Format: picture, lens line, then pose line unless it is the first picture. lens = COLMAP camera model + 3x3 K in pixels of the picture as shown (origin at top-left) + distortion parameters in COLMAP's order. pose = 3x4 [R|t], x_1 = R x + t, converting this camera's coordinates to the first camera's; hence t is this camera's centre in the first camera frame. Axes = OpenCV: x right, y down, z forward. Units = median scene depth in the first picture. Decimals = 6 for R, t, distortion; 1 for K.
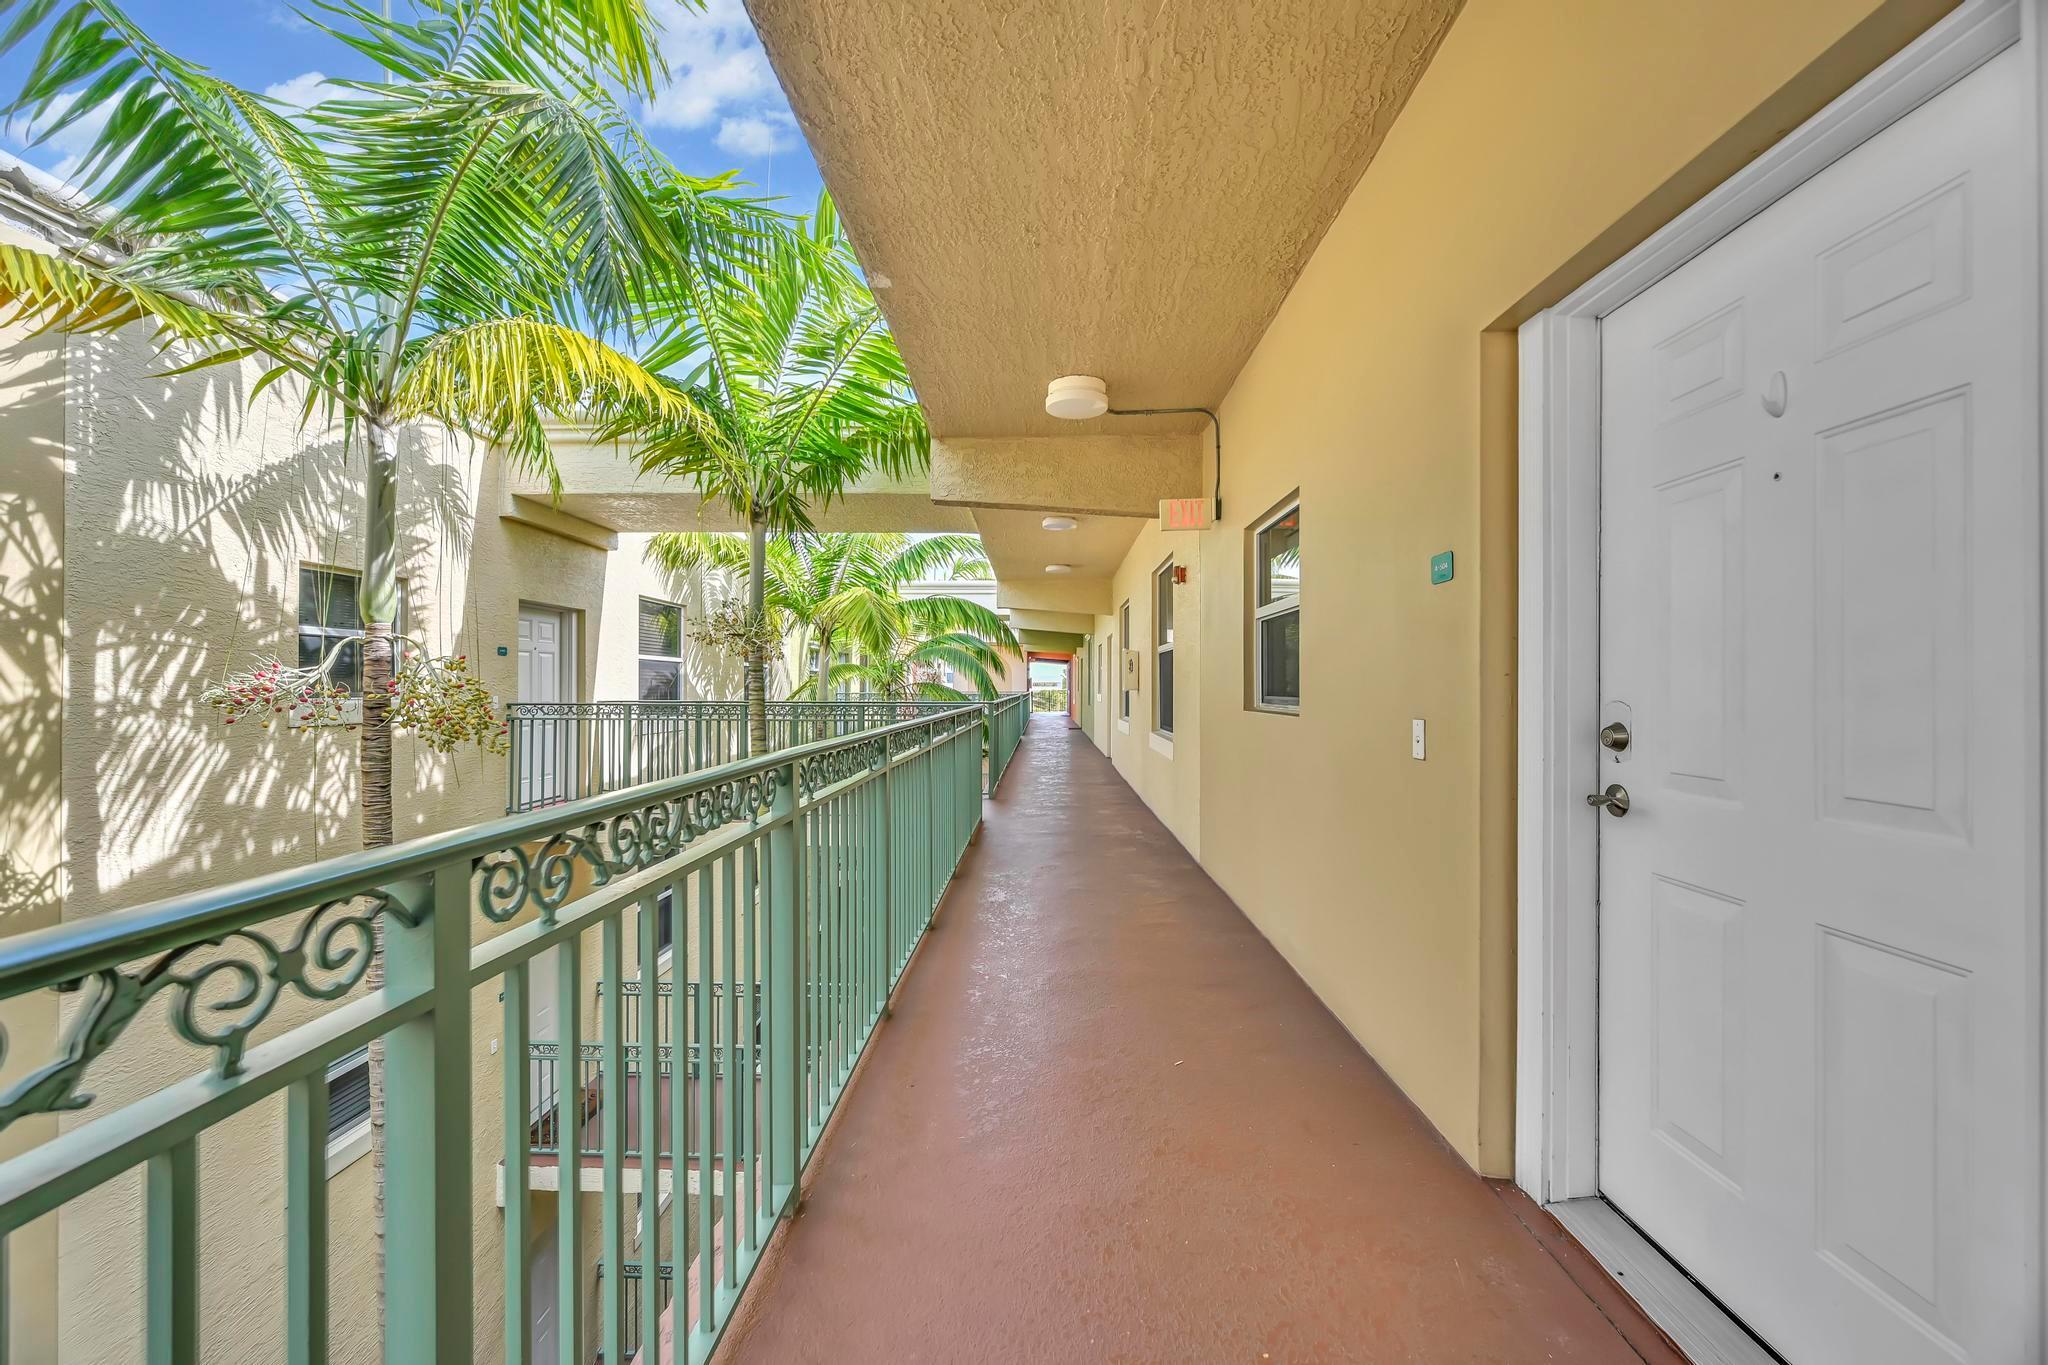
lens RADIAL K [[793.4, 0, 1024.0], [0, 793.4, 690.0], [0, 0, 1]] dist [-0.002428, -0.000268]
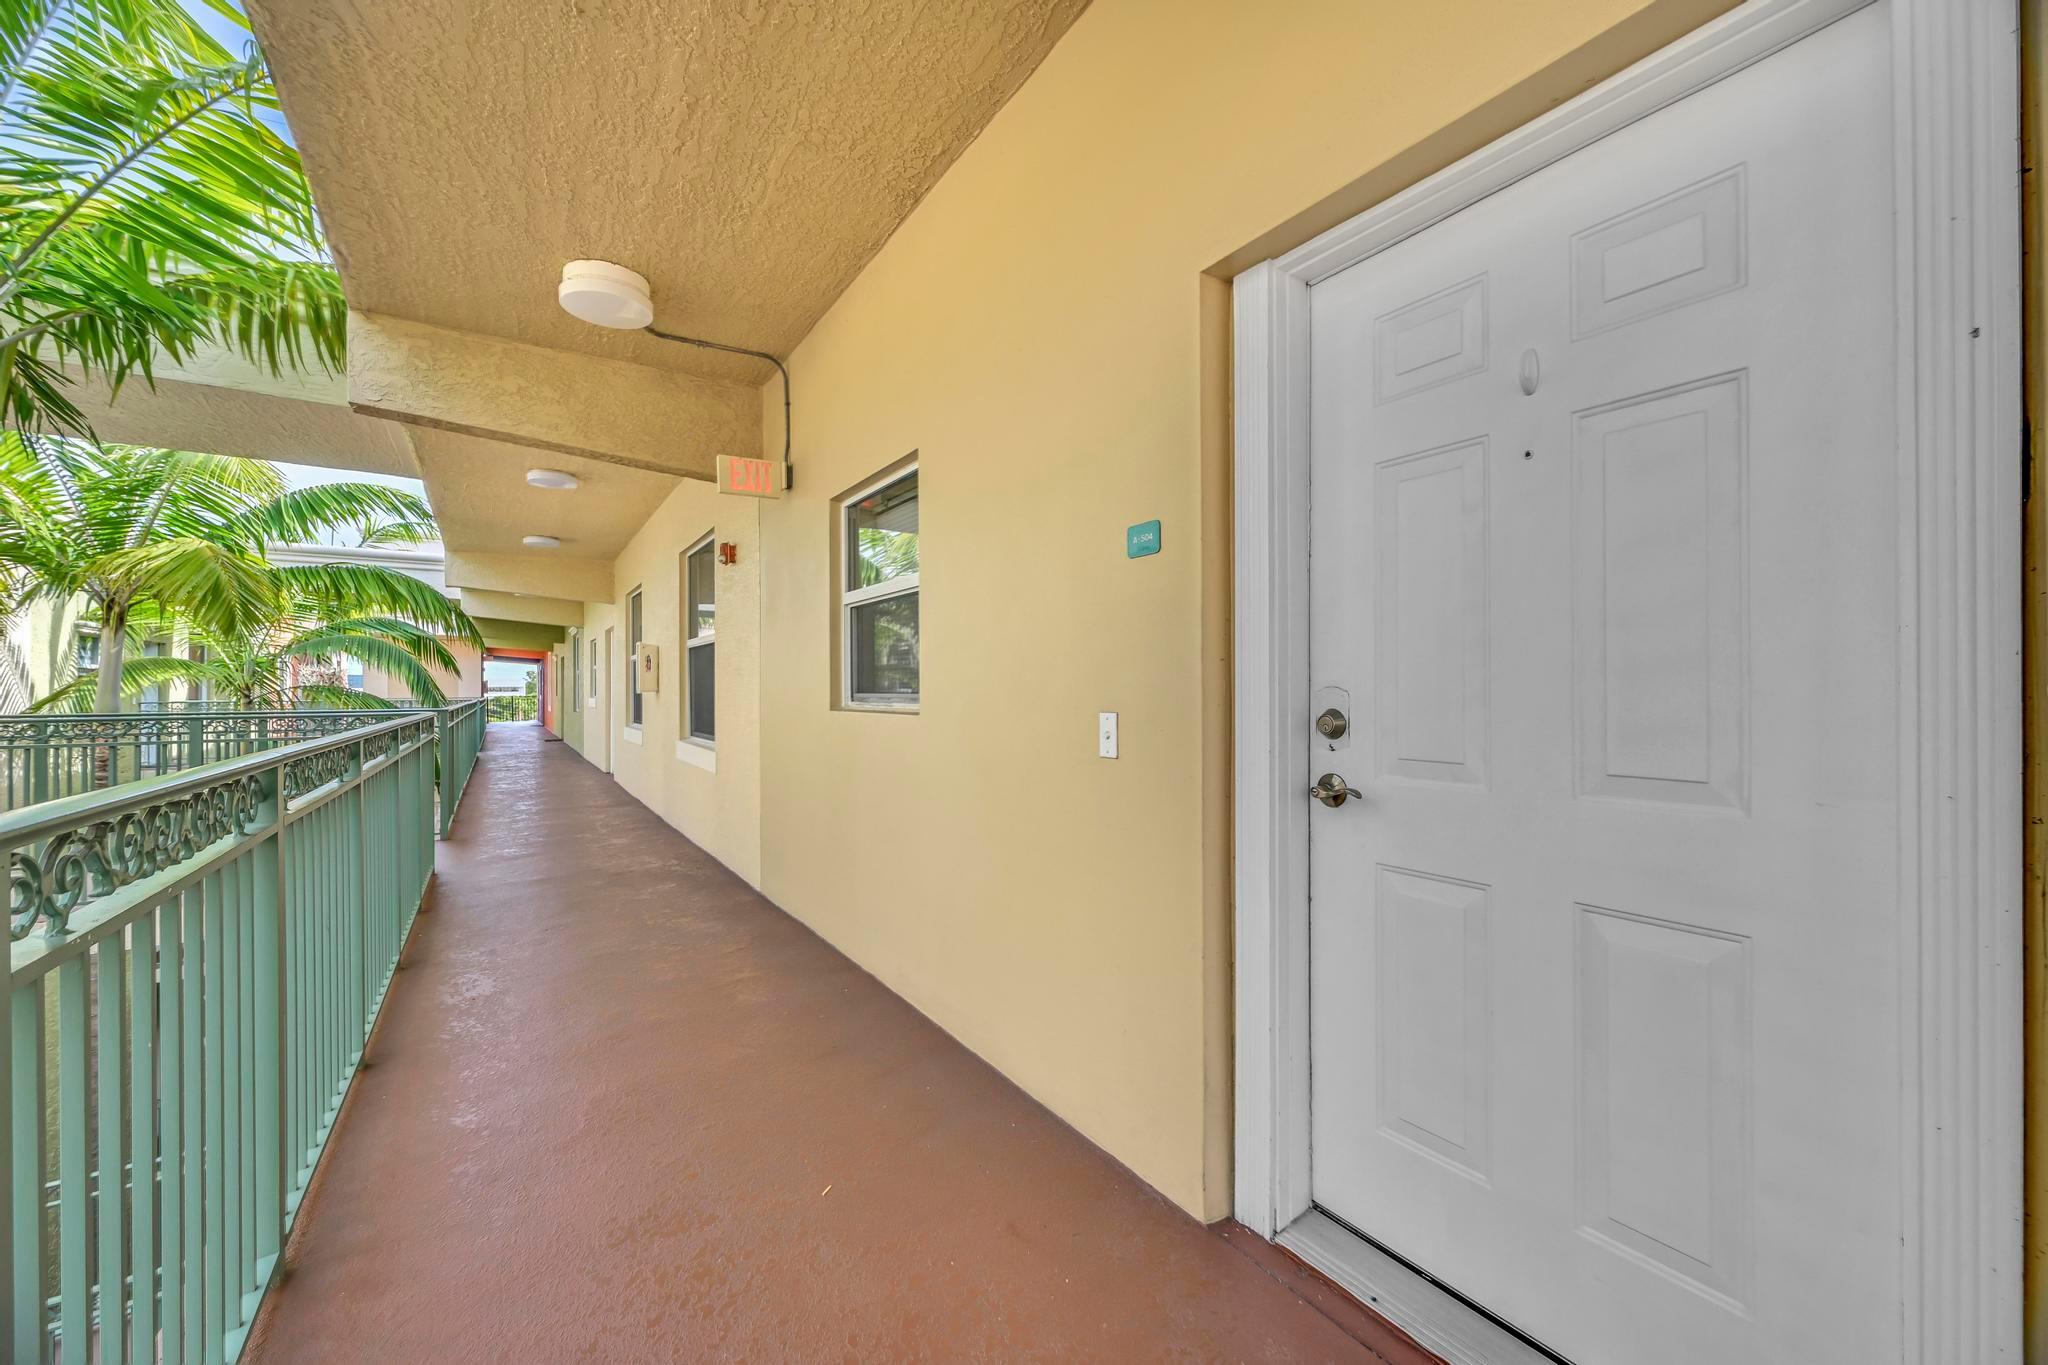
lens RADIAL K [[793.4, 0, 1024.0], [0, 793.4, 690.0], [0, 0, 1]] dist [-0.002428, -0.000268]
pose [[0.819794, -0.006378, 0.572623, -0.034641], [0.008838, 0.999960, -0.001515, 0.005383], [-0.572590, 0.006303, 0.819817, 0.141862]]
